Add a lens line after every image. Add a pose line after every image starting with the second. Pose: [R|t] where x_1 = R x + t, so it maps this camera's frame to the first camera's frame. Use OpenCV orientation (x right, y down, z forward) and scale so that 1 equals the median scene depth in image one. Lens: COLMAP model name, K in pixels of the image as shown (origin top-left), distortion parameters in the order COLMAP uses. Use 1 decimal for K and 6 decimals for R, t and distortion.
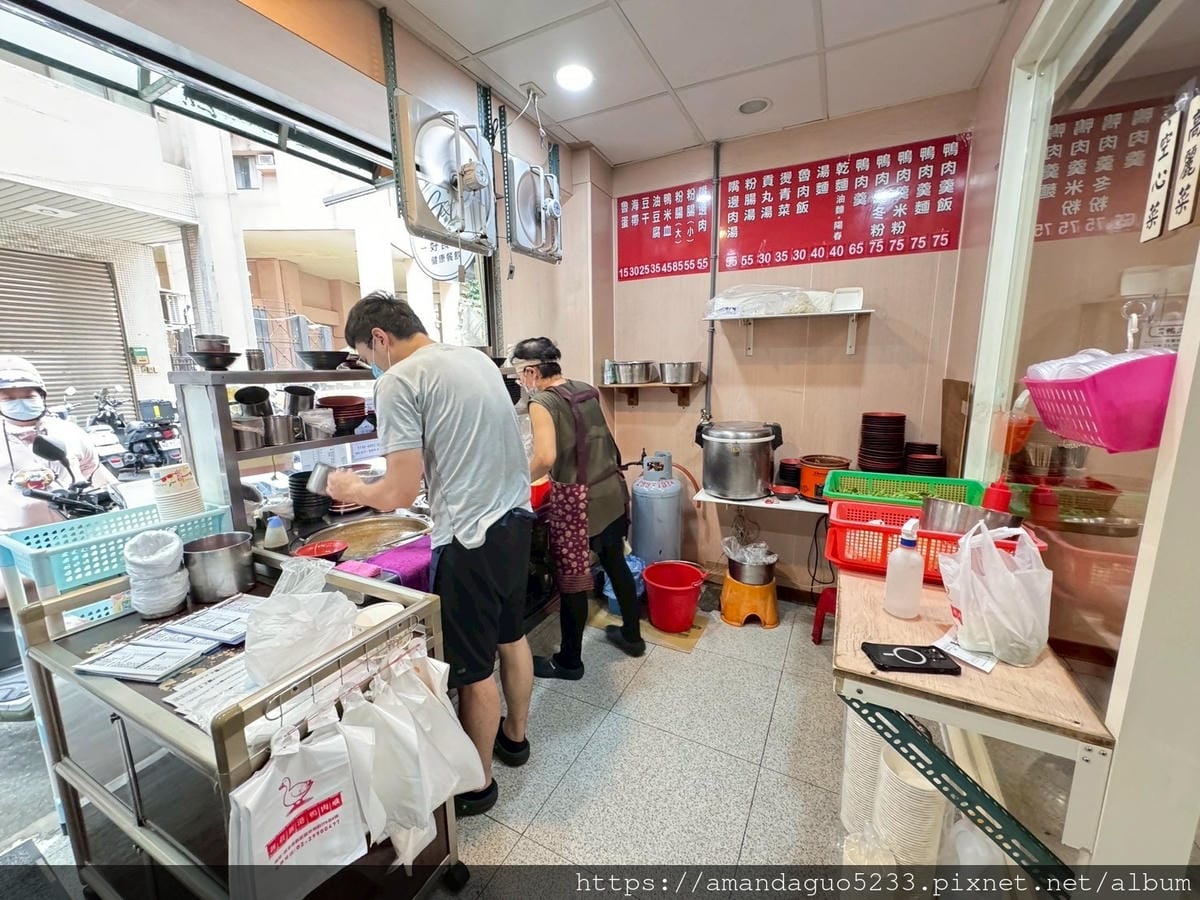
lens RADIAL K [[481.0, 0, 600.0], [0, 481.0, 450.0], [0, 0, 1]] dist [-0.002462, -0.000011]
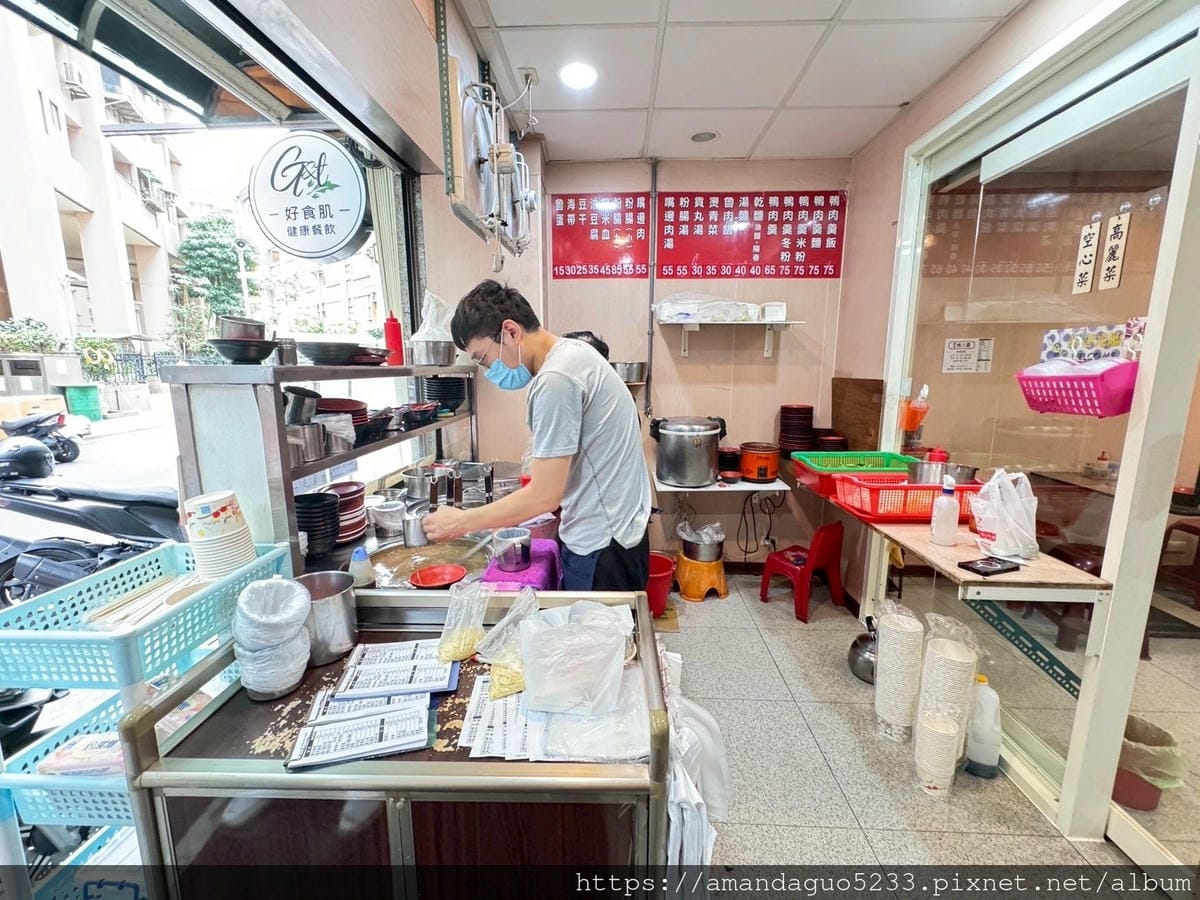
lens RADIAL K [[505.9, 0, 600.0], [0, 505.9, 450.0], [0, 0, 1]] dist [-0.001521, -0.000792]
pose [[0.904338, -0.060433, 0.422517, -0.406989], [0.064316, 0.997917, 0.005073, -0.001165], [-0.421944, 0.022587, 0.906341, 0.037782]]
